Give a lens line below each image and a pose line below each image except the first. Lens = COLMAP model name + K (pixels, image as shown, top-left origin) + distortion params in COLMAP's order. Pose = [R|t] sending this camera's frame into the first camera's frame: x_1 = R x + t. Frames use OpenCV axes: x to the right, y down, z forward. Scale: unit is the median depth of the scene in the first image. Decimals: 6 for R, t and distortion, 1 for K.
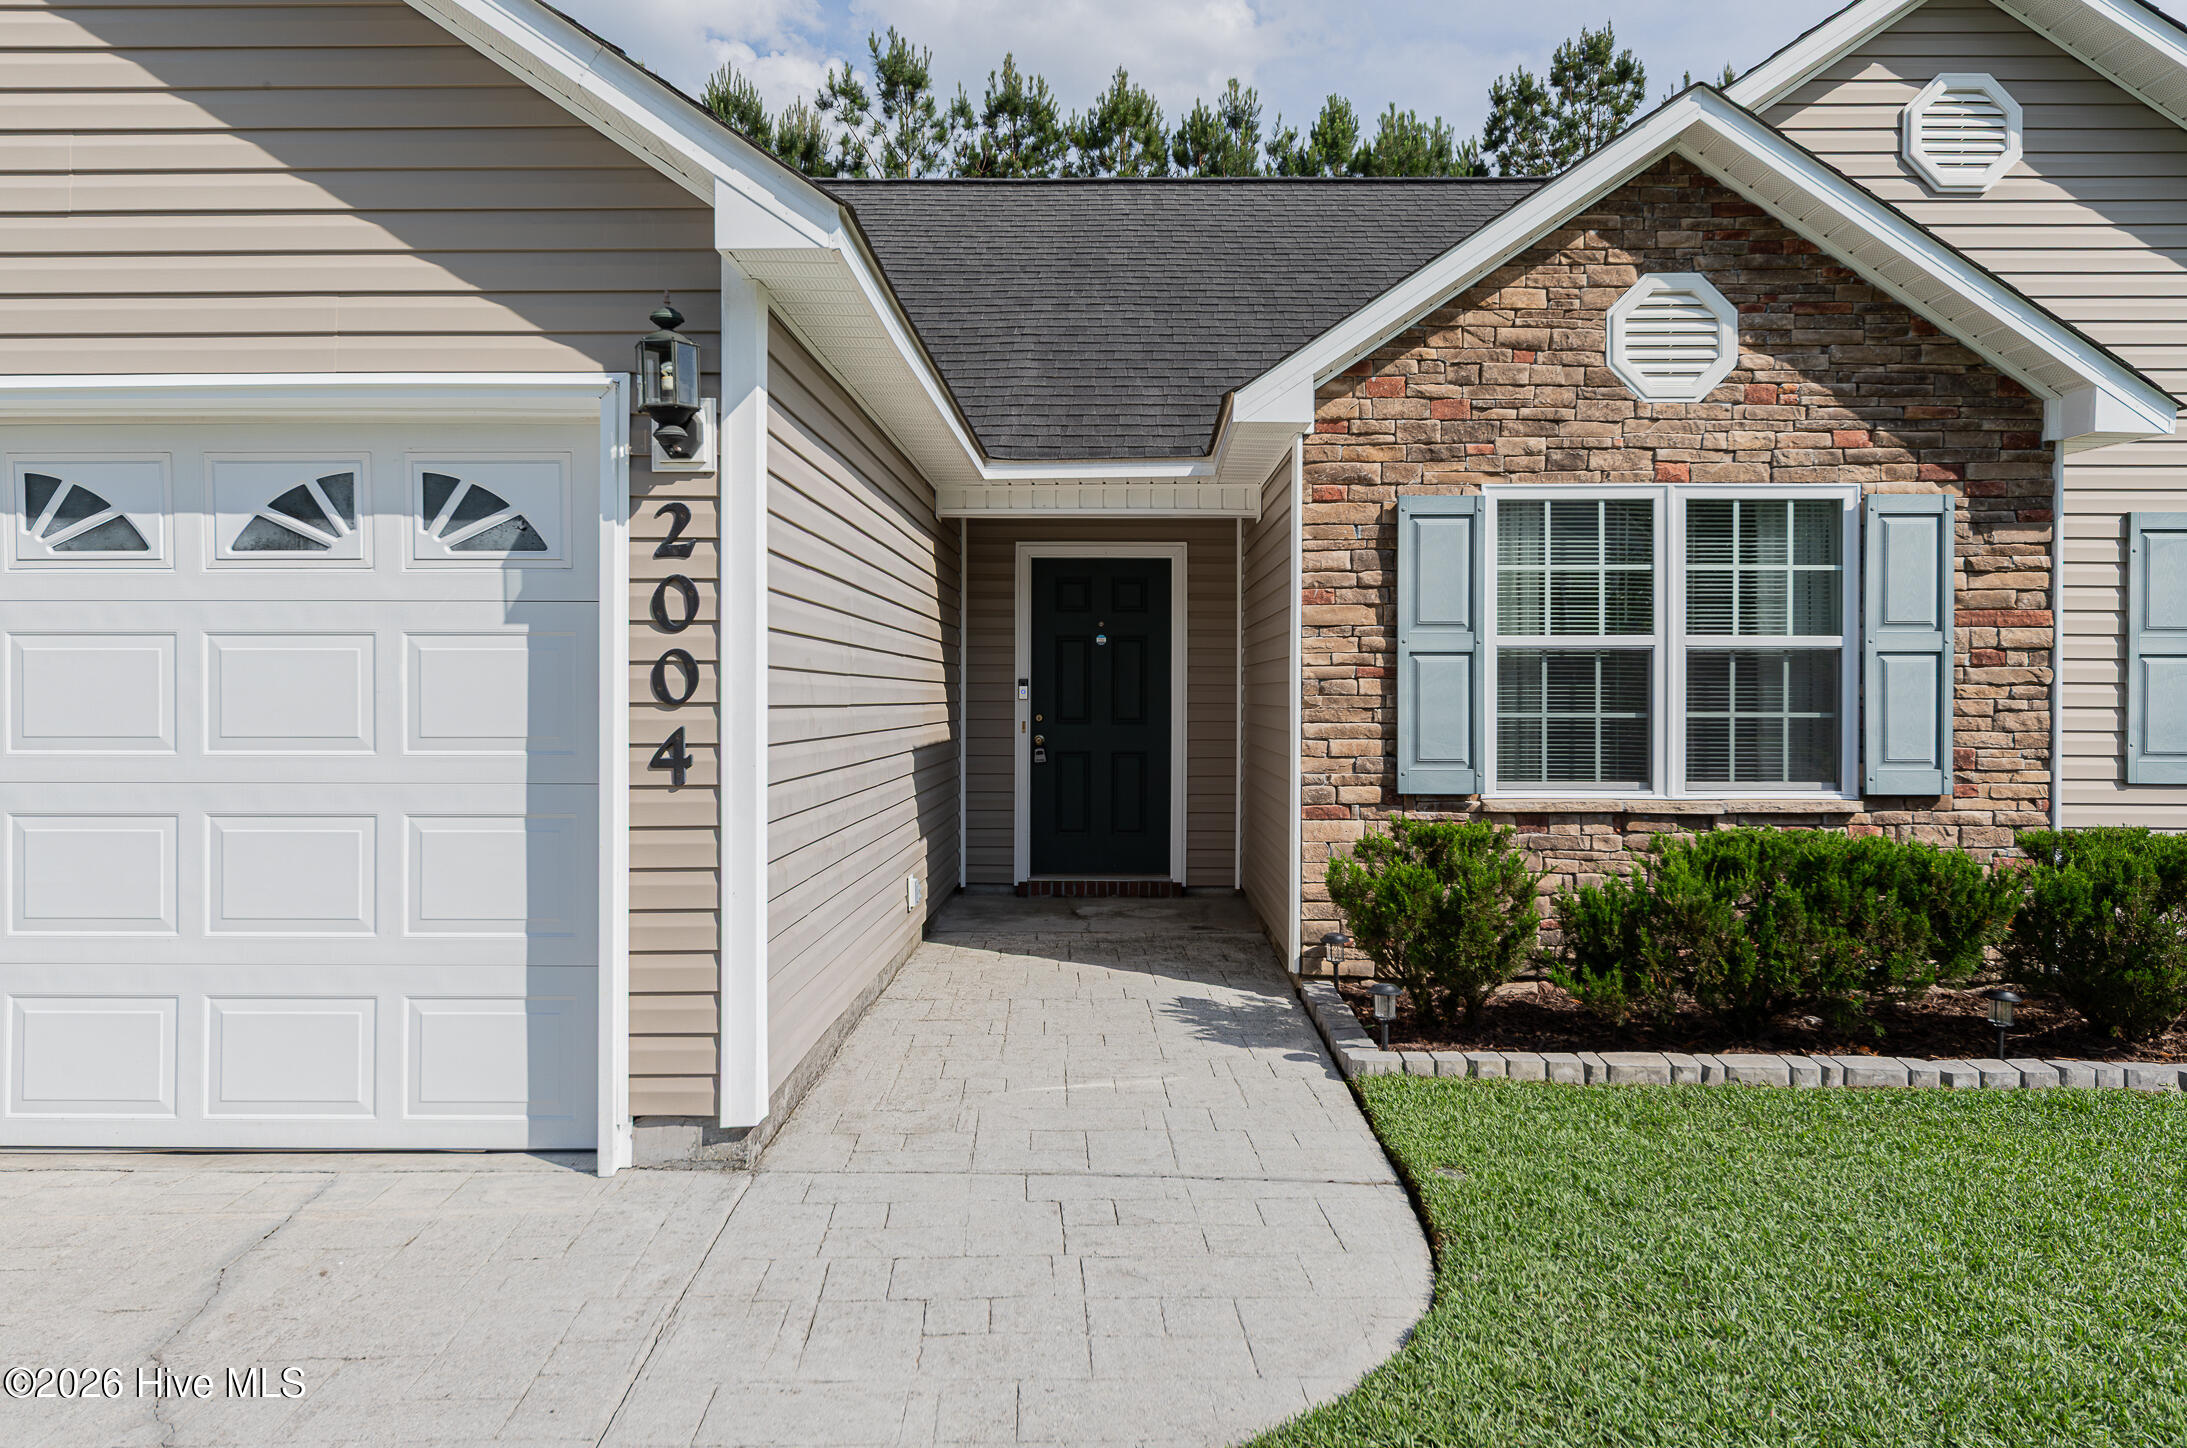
lens RADIAL K [[1440.7, 0, 1109.4], [0, 1440.7, 693.0], [0, 0, 1]] dist [0.018034, -0.010845]
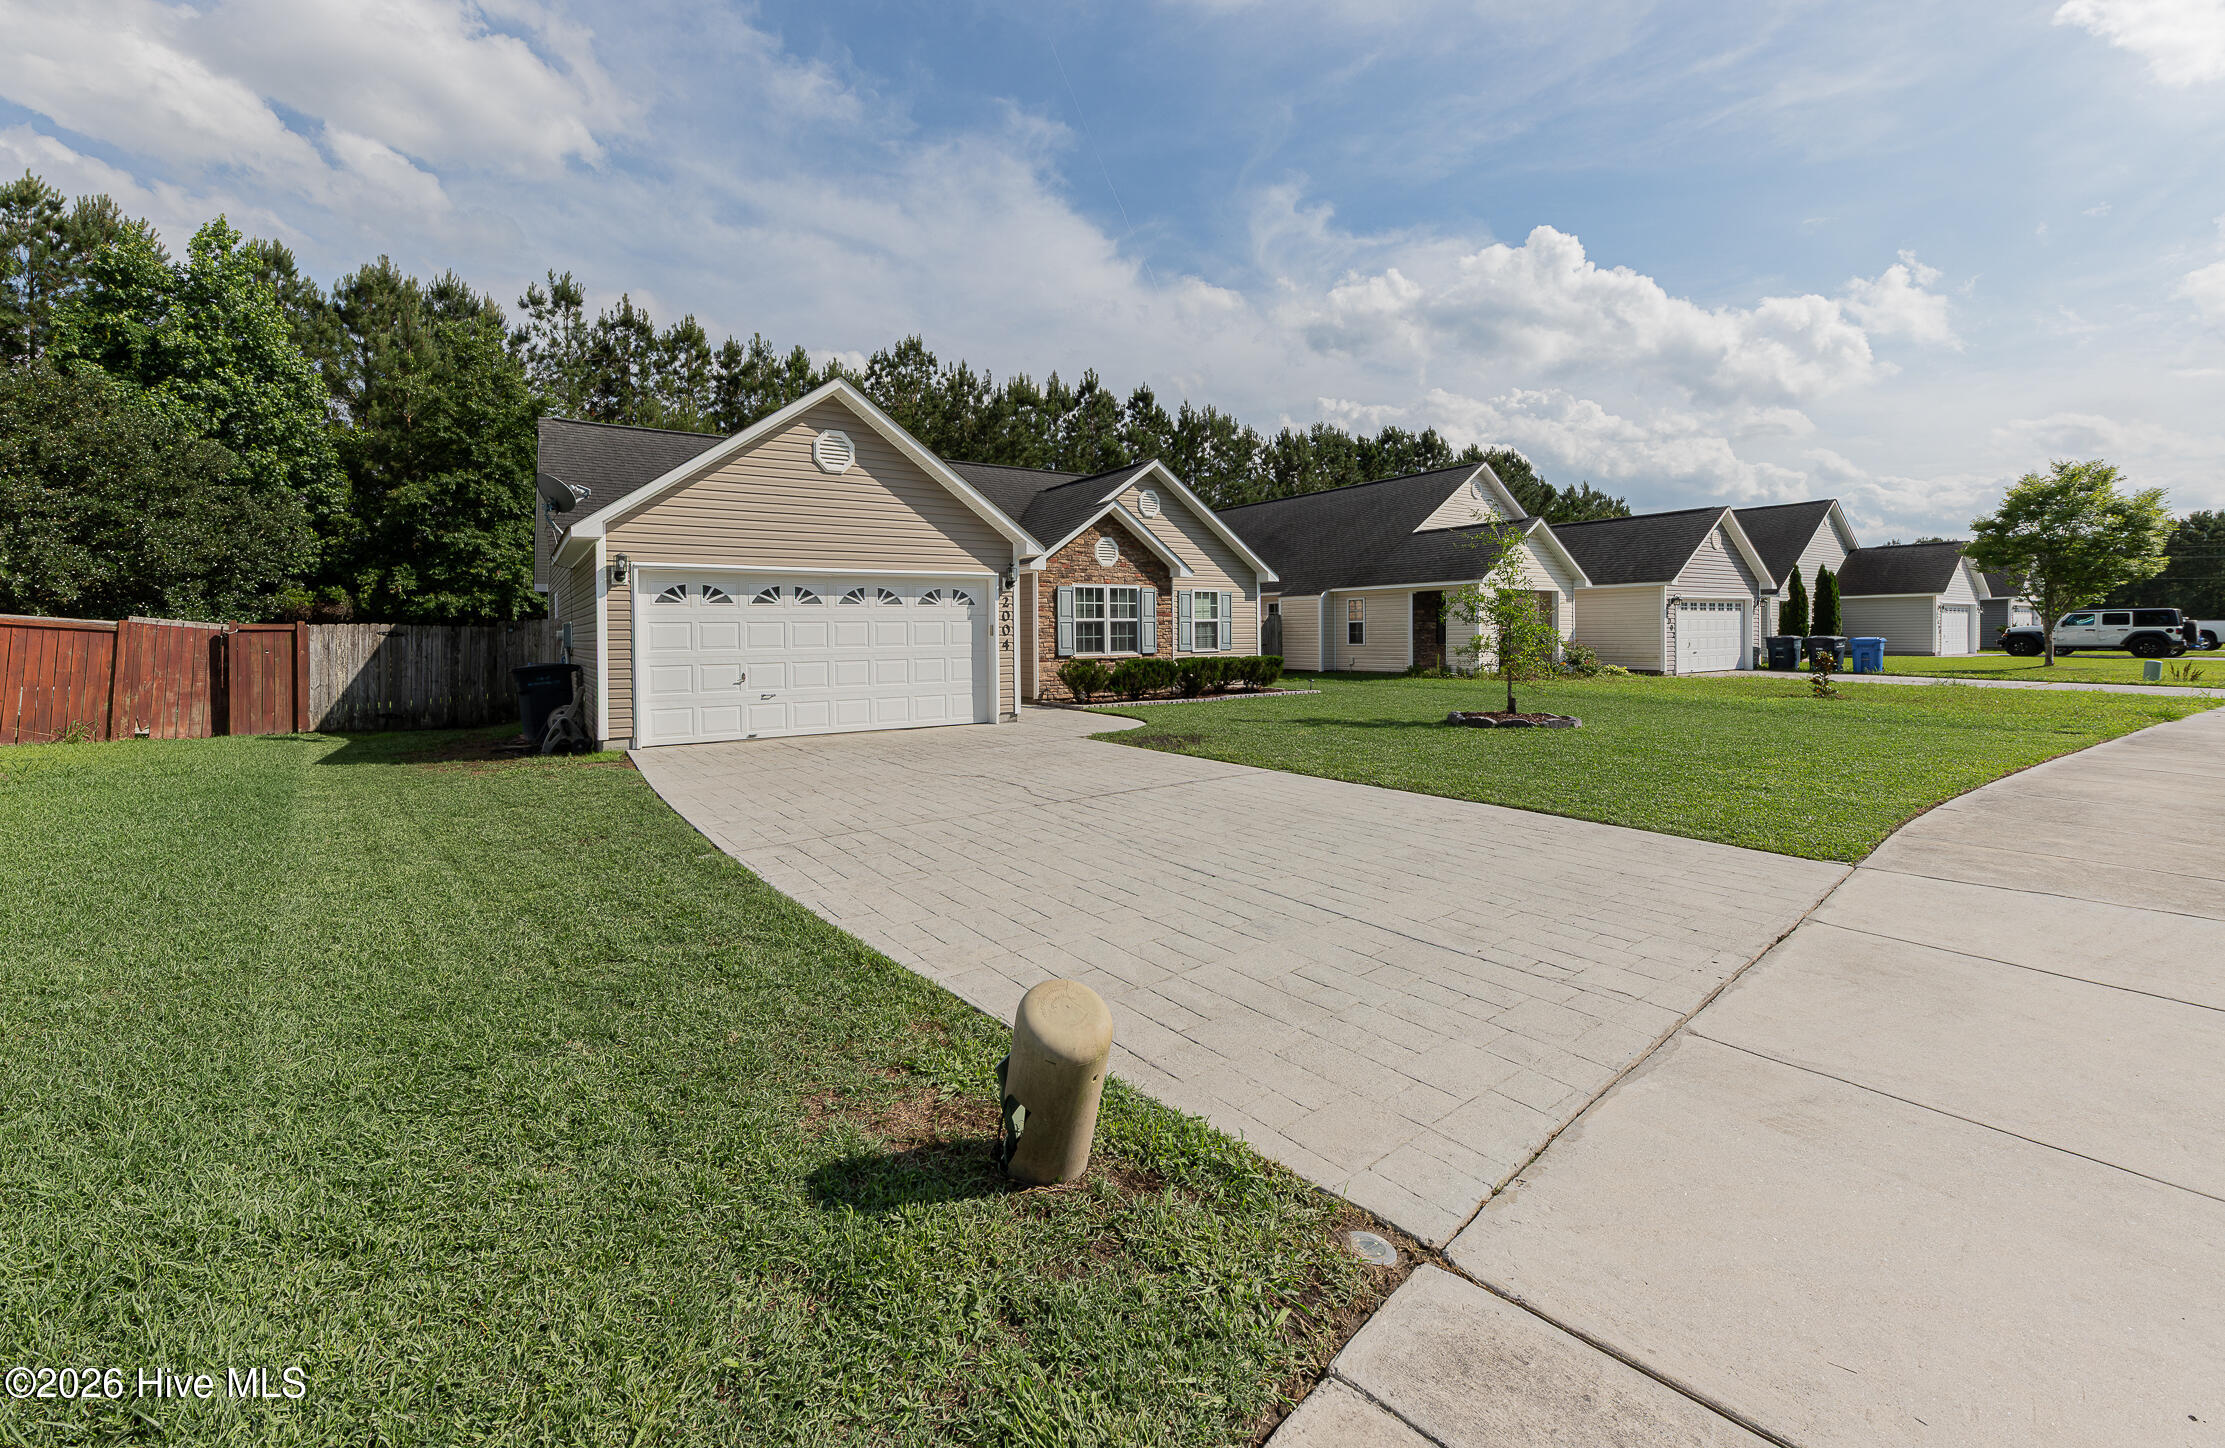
lens RADIAL K [[853.8, 0, 999.6], [0, 853.8, 653.1], [0, 0, 1]] dist [0.028529, -0.000005]
pose [[0.858428, -0.023327, 0.512403, -1.259458], [0.013557, 0.999648, 0.022796, 0.002109], [-0.512755, -0.012622, 0.858442, -1.105377]]
